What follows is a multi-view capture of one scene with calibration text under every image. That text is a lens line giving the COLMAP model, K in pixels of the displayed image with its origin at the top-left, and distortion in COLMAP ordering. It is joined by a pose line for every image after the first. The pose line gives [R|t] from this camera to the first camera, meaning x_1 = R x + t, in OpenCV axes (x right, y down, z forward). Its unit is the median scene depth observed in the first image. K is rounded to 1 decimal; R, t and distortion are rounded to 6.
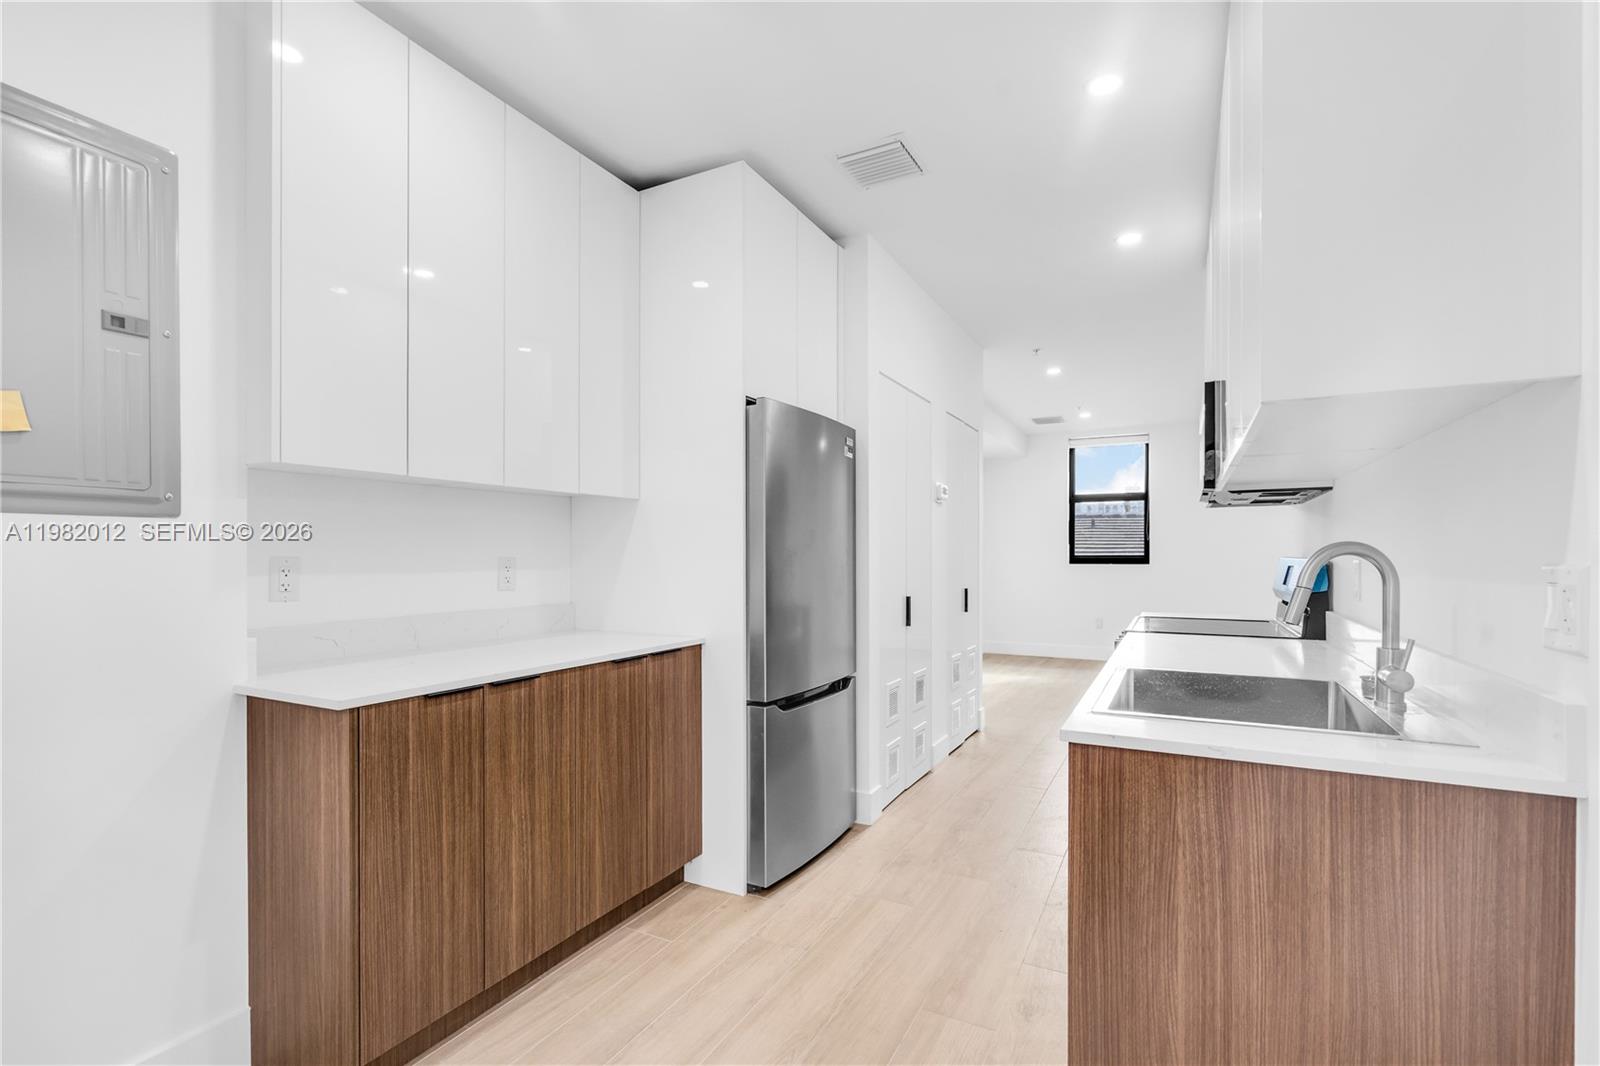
lens RADIAL K [[733.1, 0, 798.9], [0, 733.1, 543.2], [0, 0, 1]] dist [-0.018795, 0.000544]
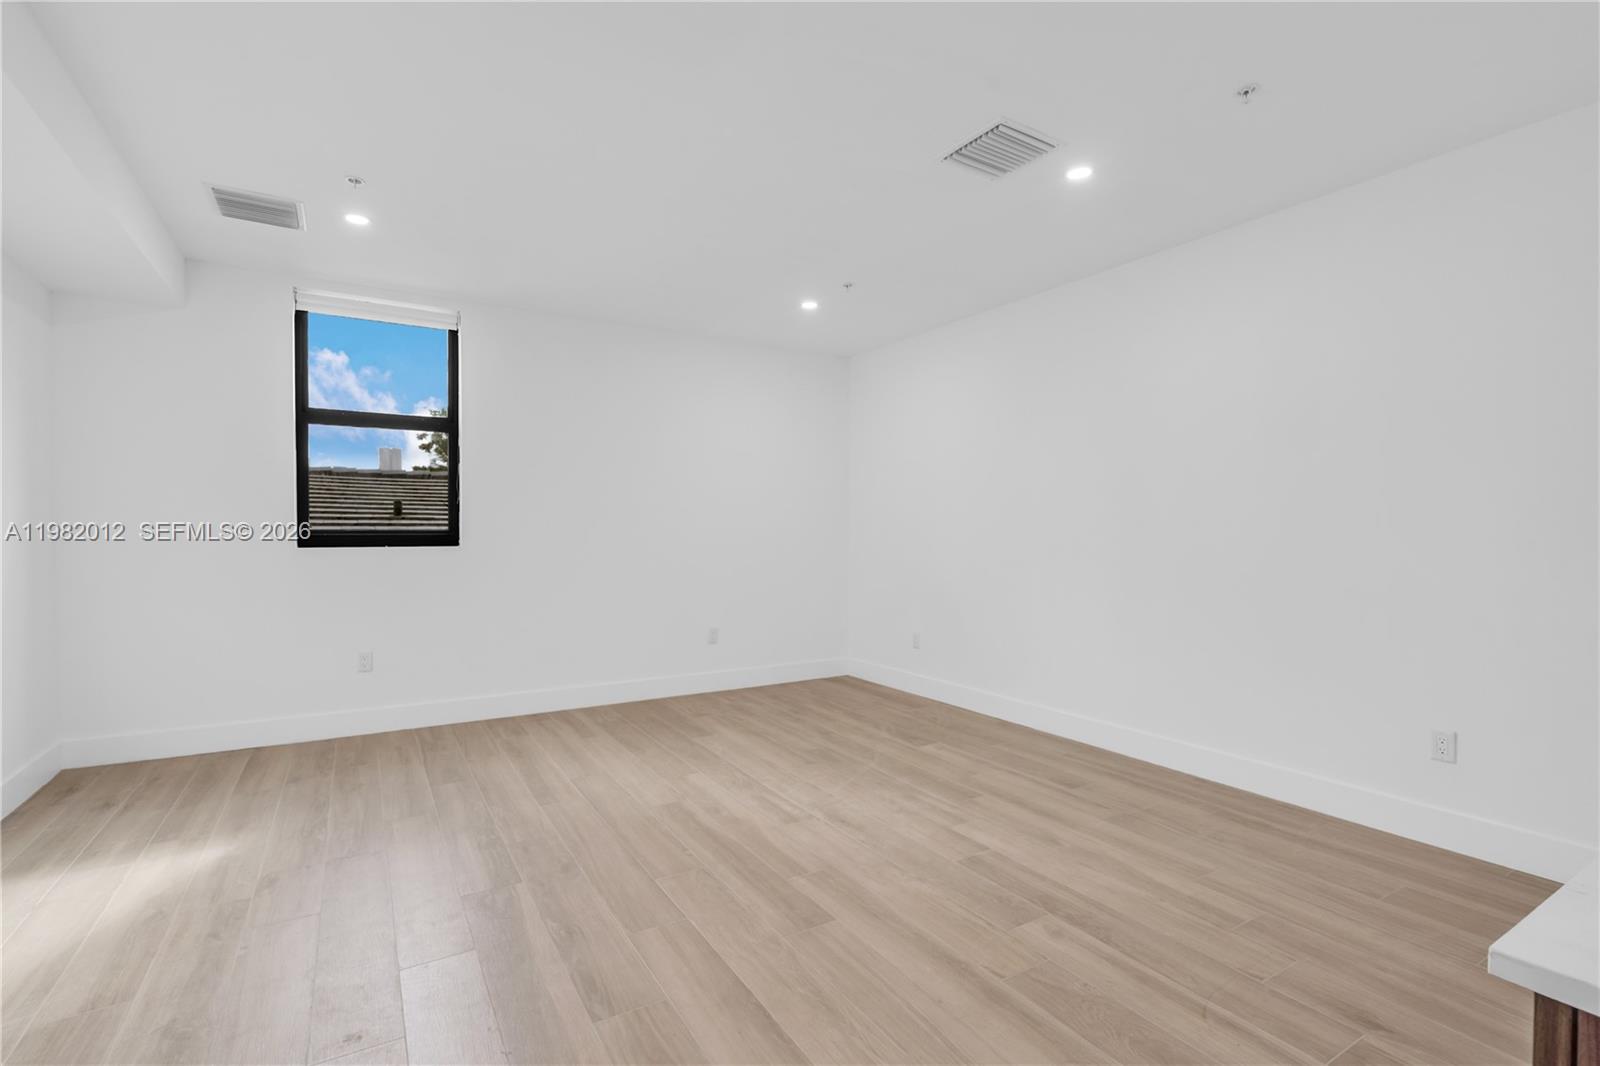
lens RADIAL K [[733.1, 0, 800.0], [0, 733.1, 534.1], [0, 0, 1]] dist [-0.018795, 0.000544]
pose [[0.509911, -0.001476, 0.860226, 0.131394], [-0.006491, 0.999963, 0.005564, 0.014251], [-0.860203, -0.008421, 0.509883, 0.483833]]
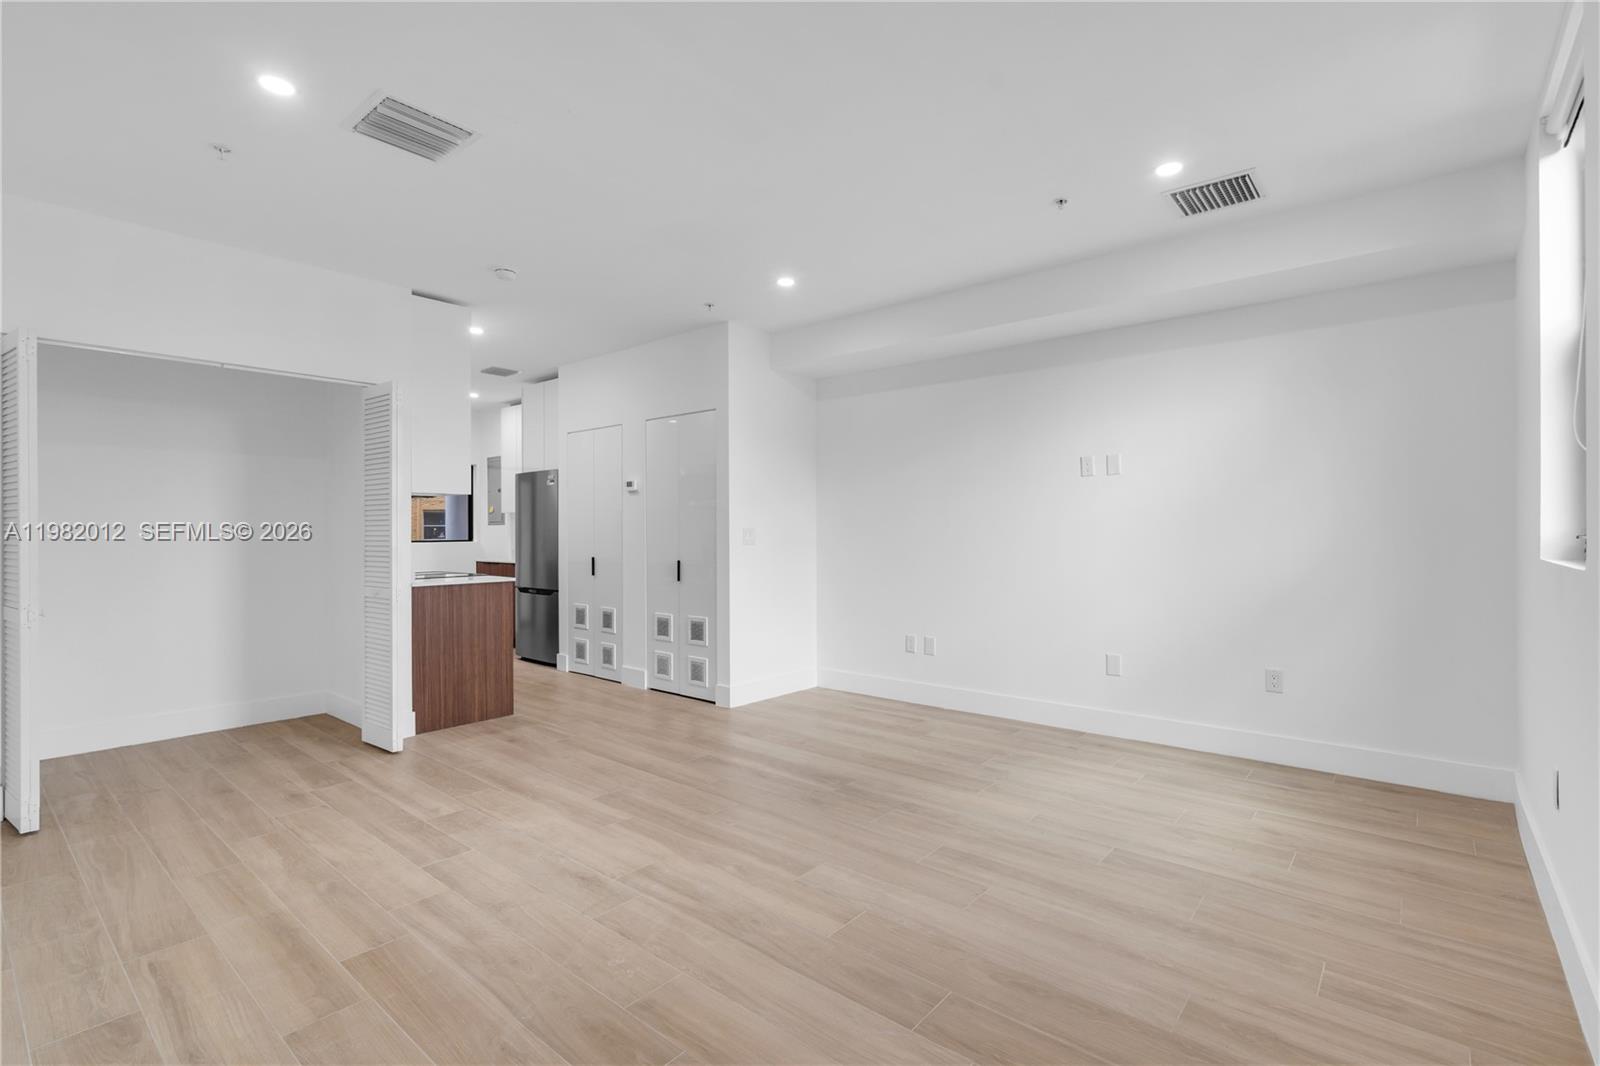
lens RADIAL K [[733.1, 0, 795.3], [0, 733.1, 530.2], [0, 0, 1]] dist [-0.018795, 0.000544]
pose [[-0.218053, 0.001927, -0.975935, 0.747059], [0.006595, 0.999978, 0.000501, 0.015367], [0.975915, -0.006327, -0.218061, 0.811307]]
